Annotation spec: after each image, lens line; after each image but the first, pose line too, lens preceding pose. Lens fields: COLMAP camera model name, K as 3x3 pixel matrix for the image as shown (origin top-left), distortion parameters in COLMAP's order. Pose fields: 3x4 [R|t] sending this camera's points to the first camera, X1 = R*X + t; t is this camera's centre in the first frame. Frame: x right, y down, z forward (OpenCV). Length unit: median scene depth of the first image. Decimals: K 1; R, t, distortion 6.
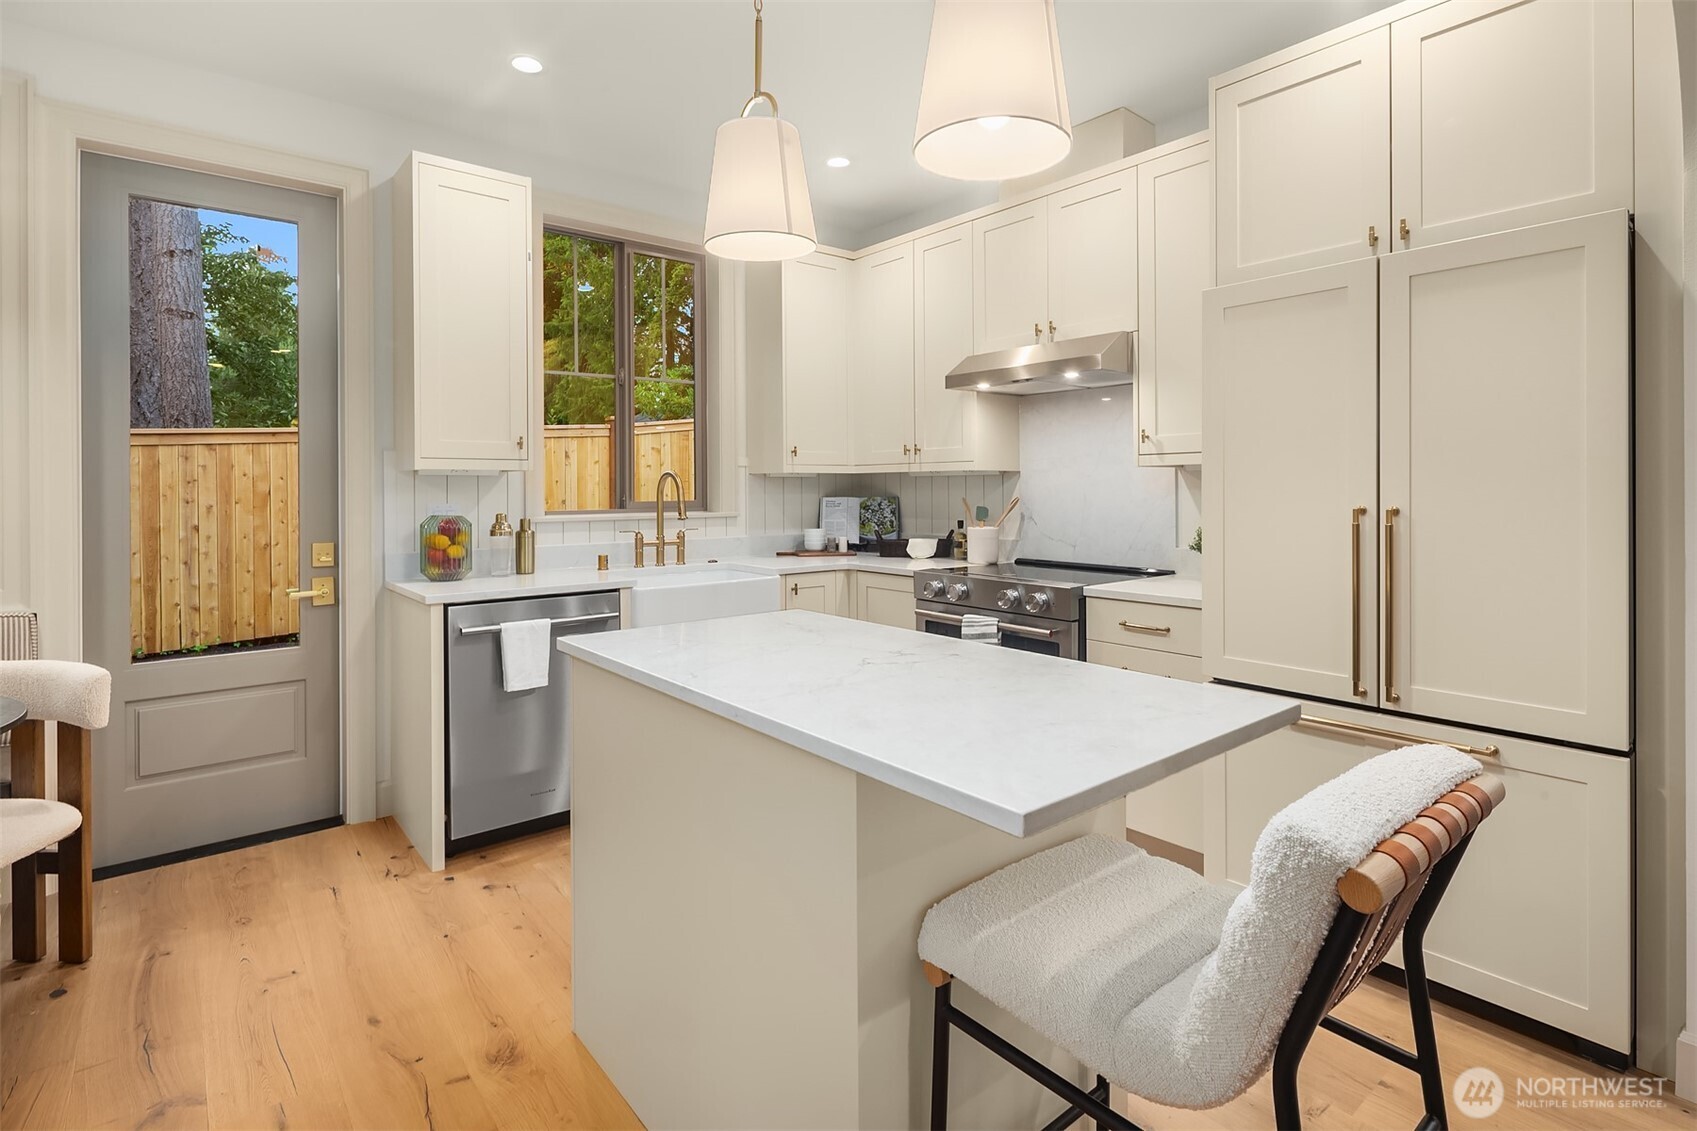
lens RADIAL K [[827.9, 0, 850.5], [0, 827.9, 493.4], [0, 0, 1]] dist [0.002600, -0.005025]
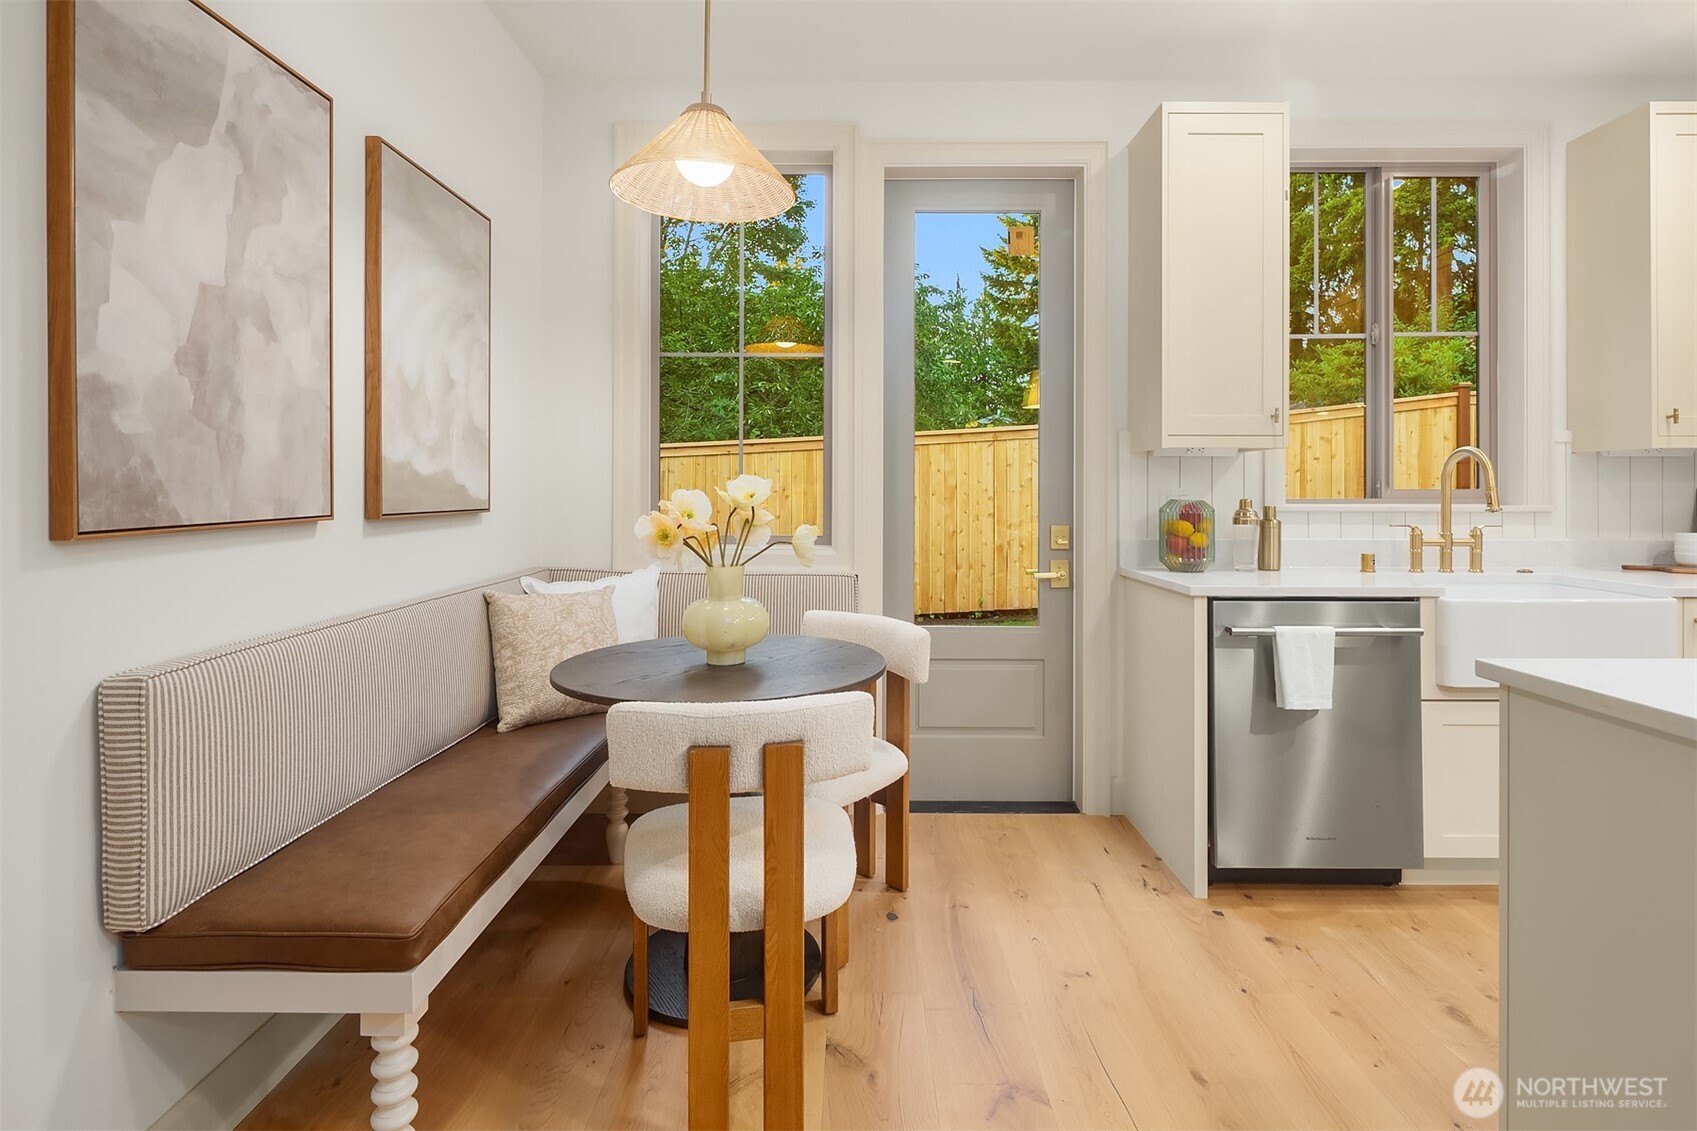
lens RADIAL K [[827.9, 0, 841.4], [0, 827.9, 488.6], [0, 0, 1]] dist [0.002600, -0.005025]
pose [[0.761341, 0.003485, -0.648343, -0.184859], [-0.009074, 0.999945, -0.005280, 0.022417], [0.648288, 0.009903, 0.761330, 0.062617]]
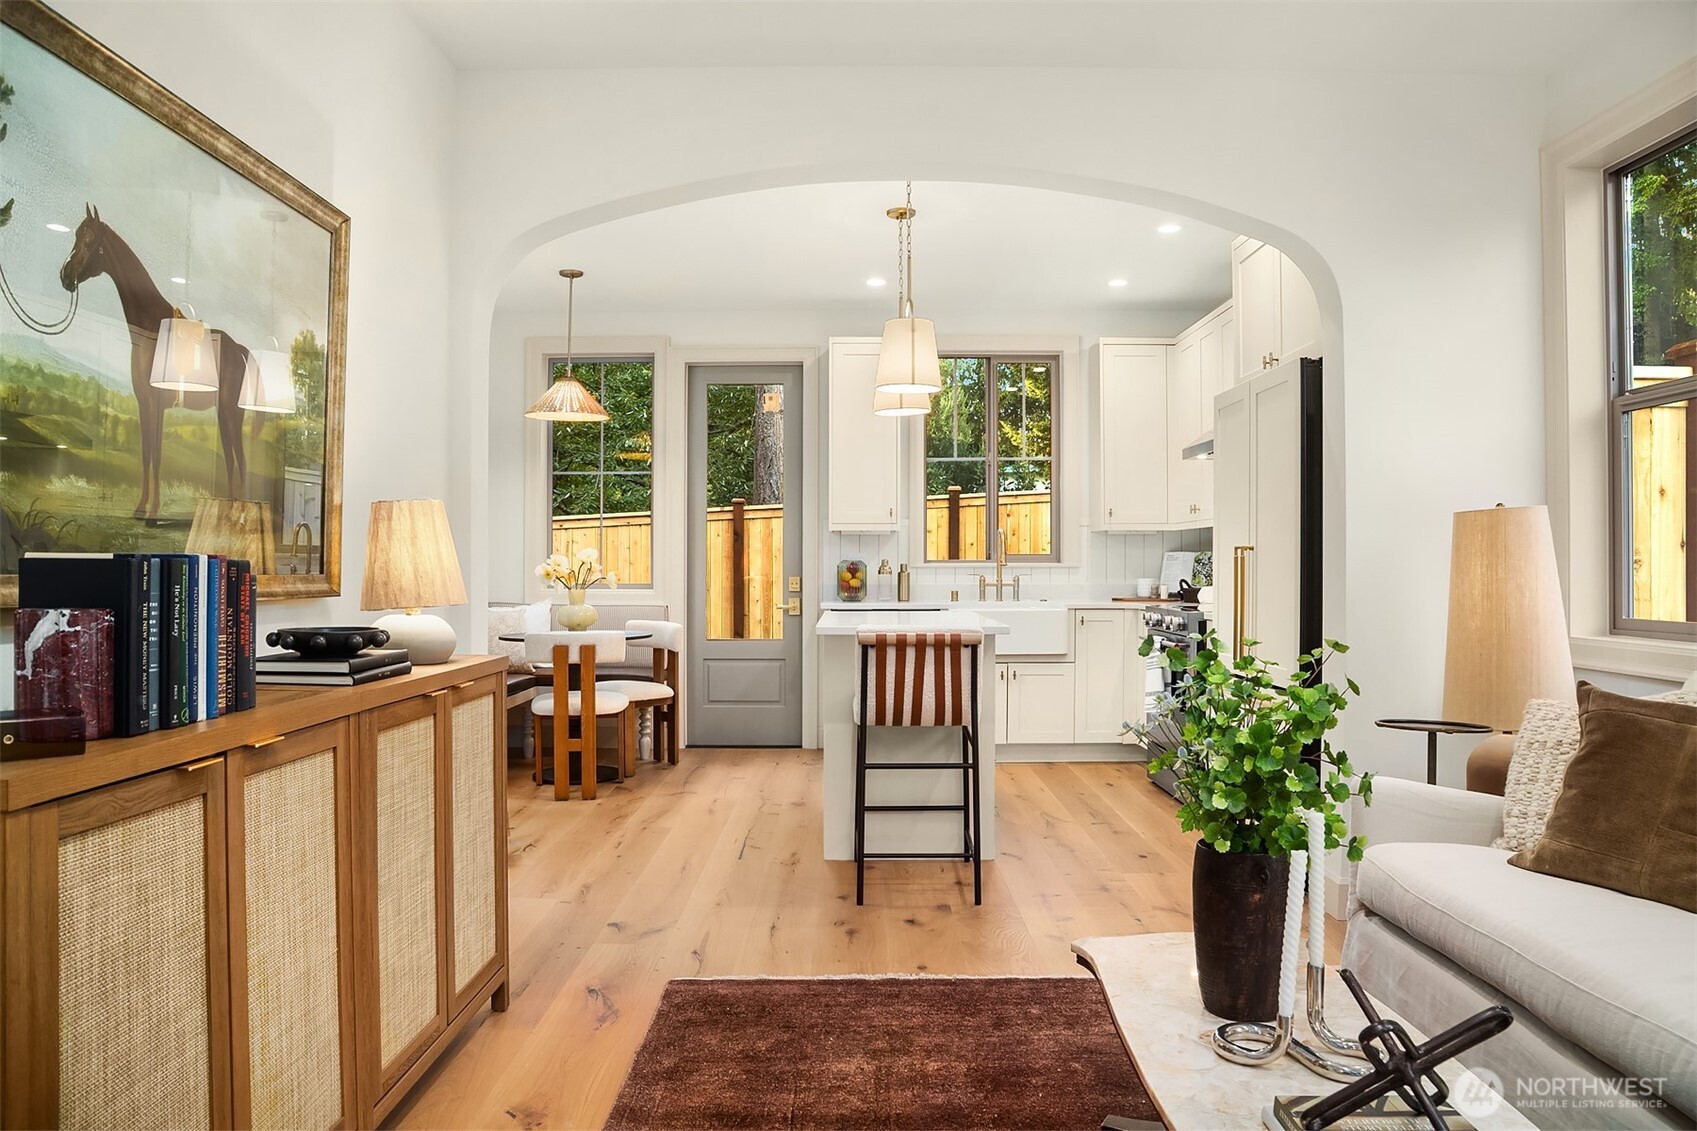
lens RADIAL K [[1166.0, 0, 846.2], [0, 1166.0, 605.7], [0, 0, 1]] dist [-0.095627, 0.032564]
pose [[0.762507, 0.025853, -0.646463, 0.928329], [-0.005898, 0.999438, 0.033013, 0.039536], [0.646953, -0.021360, 0.762230, -0.692408]]
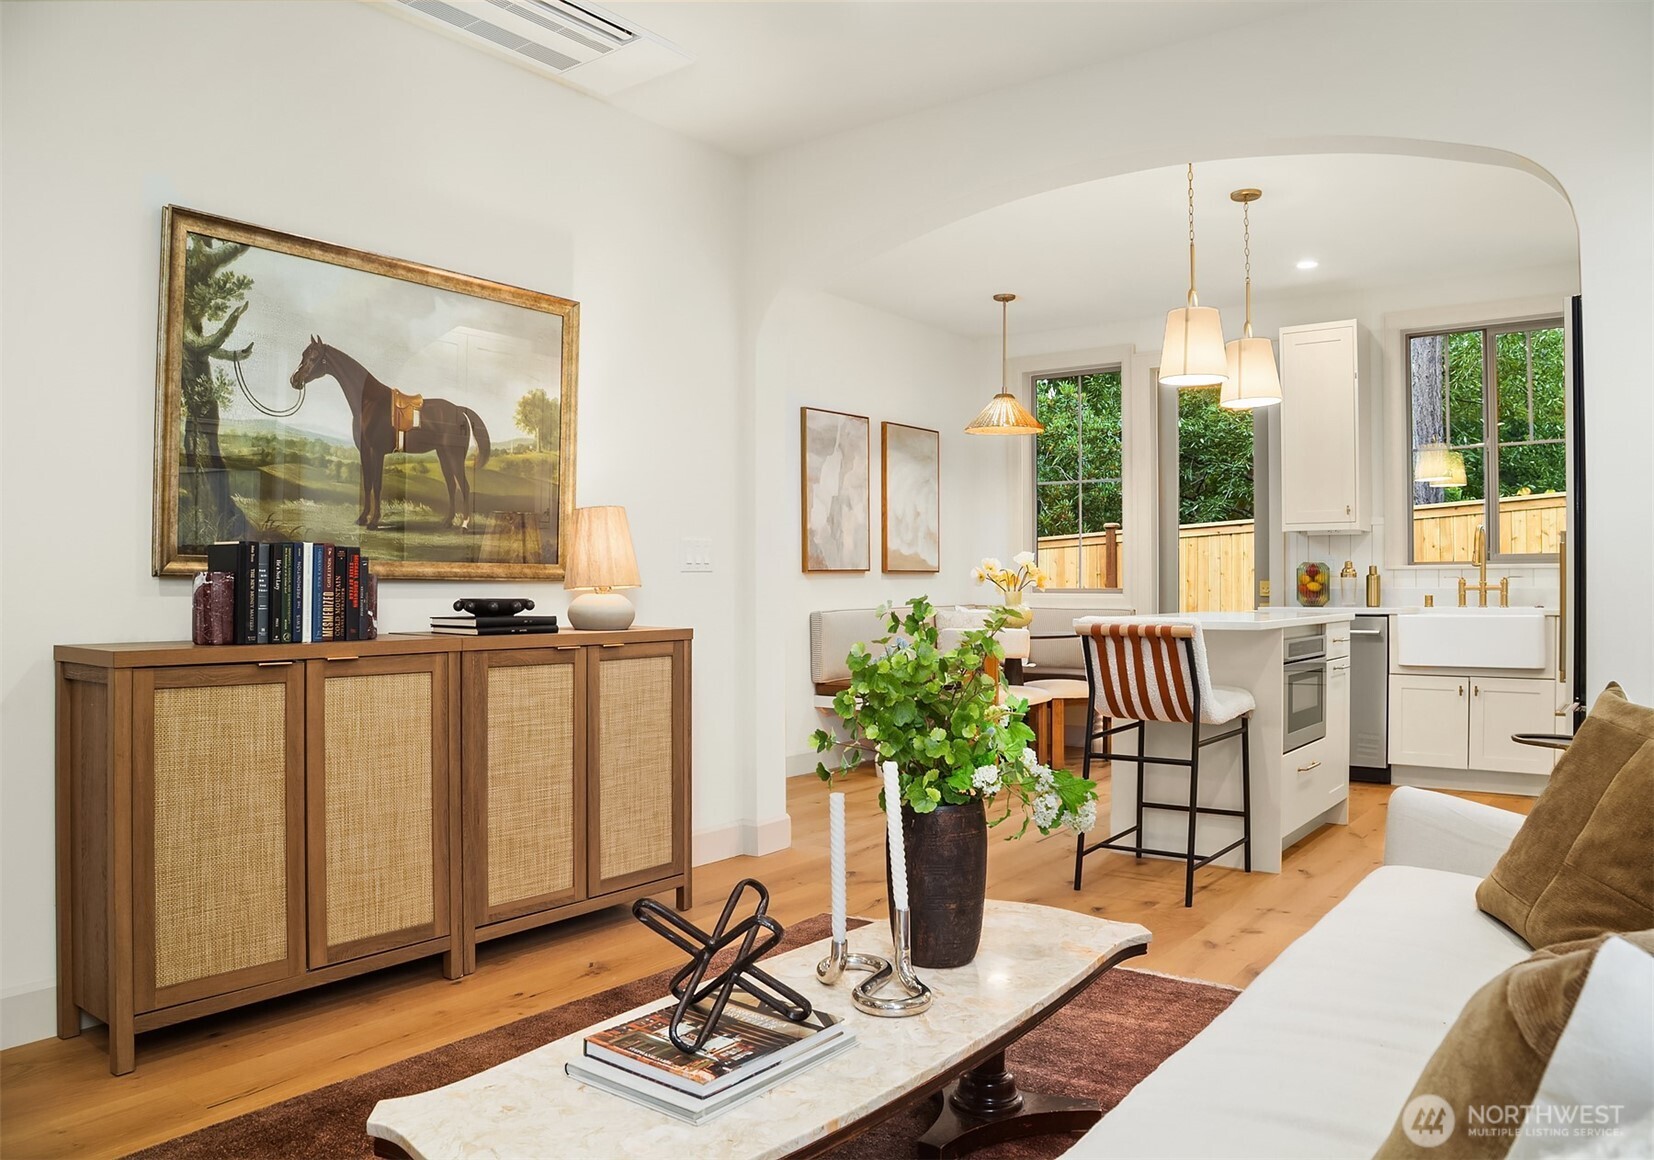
lens RADIAL K [[1186.4, 0, 834.9], [0, 1186.4, 611.5], [0, 0, 1]] dist [-0.110883, 0.058053]
pose [[0.230292, 0.025143, -0.972797, 1.320834], [-0.003179, 0.999680, 0.025085, 0.063847], [0.973116, -0.002684, 0.230299, -0.304477]]
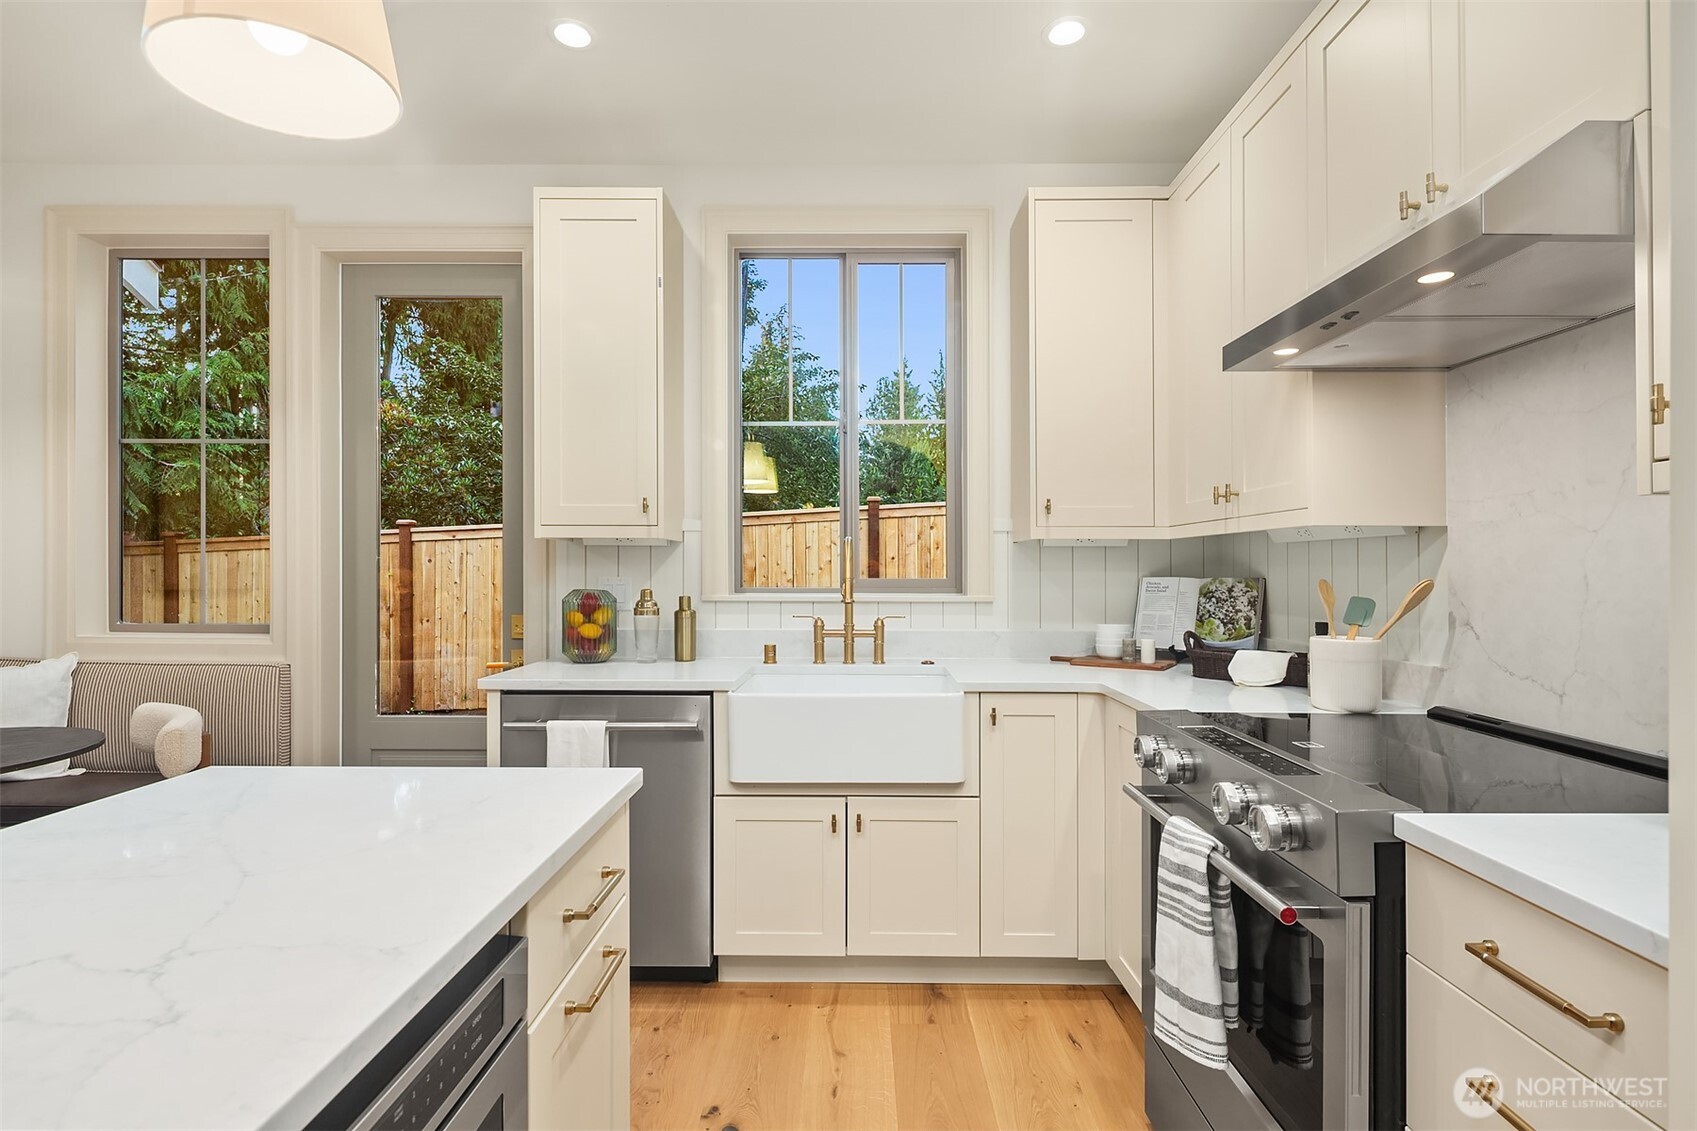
lens RADIAL K [[827.9, 0, 851.4], [0, 827.9, 566.8], [0, 0, 1]] dist [0.002600, -0.005025]
pose [[0.763910, 0.004221, -0.645310, 0.301004], [-0.010595, 0.999926, -0.006002, 0.004240], [0.645236, 0.011422, 0.763898, 0.490613]]
